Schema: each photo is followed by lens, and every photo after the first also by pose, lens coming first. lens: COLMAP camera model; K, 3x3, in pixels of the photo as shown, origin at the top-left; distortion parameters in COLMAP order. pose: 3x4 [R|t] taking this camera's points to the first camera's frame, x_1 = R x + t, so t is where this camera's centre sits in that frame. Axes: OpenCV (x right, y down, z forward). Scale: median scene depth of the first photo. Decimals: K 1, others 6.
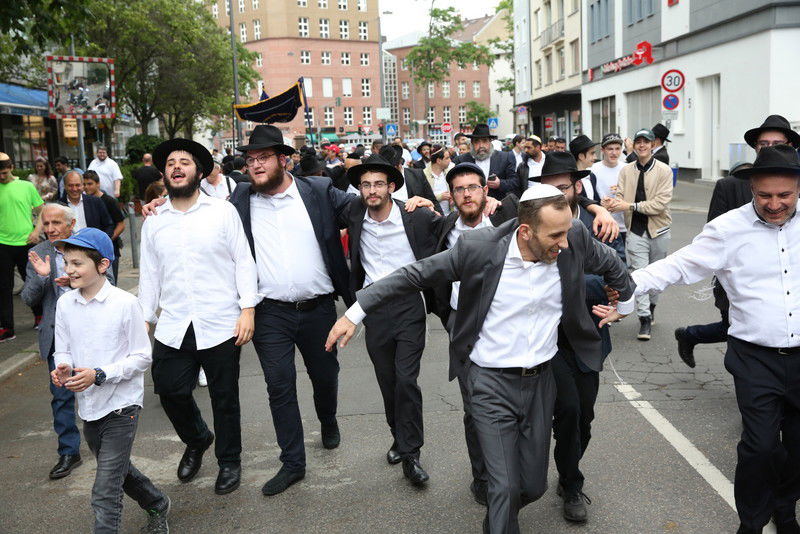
lens RADIAL K [[964.2, 0, 399.2], [0, 964.2, 267.9], [0, 0, 1]] dist [0.042044, 0.000000]
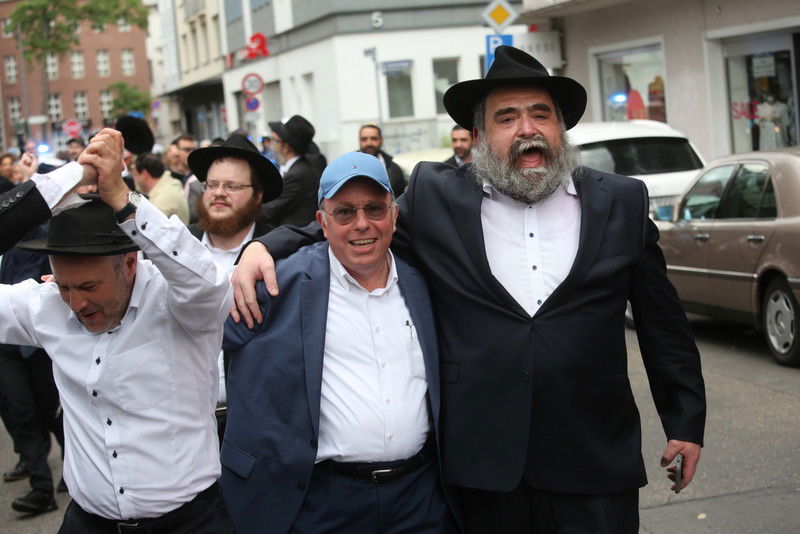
lens RADIAL K [[1799.7, 0, 399.7], [0, 1799.7, 267.5], [0, 0, 1]] dist [-0.293710, 0.000000]
pose [[0.975964, -0.052281, 0.211568, 0.005221], [0.065083, 0.996418, -0.054003, 0.024021], [-0.207986, 0.066475, 0.975870, -0.185650]]
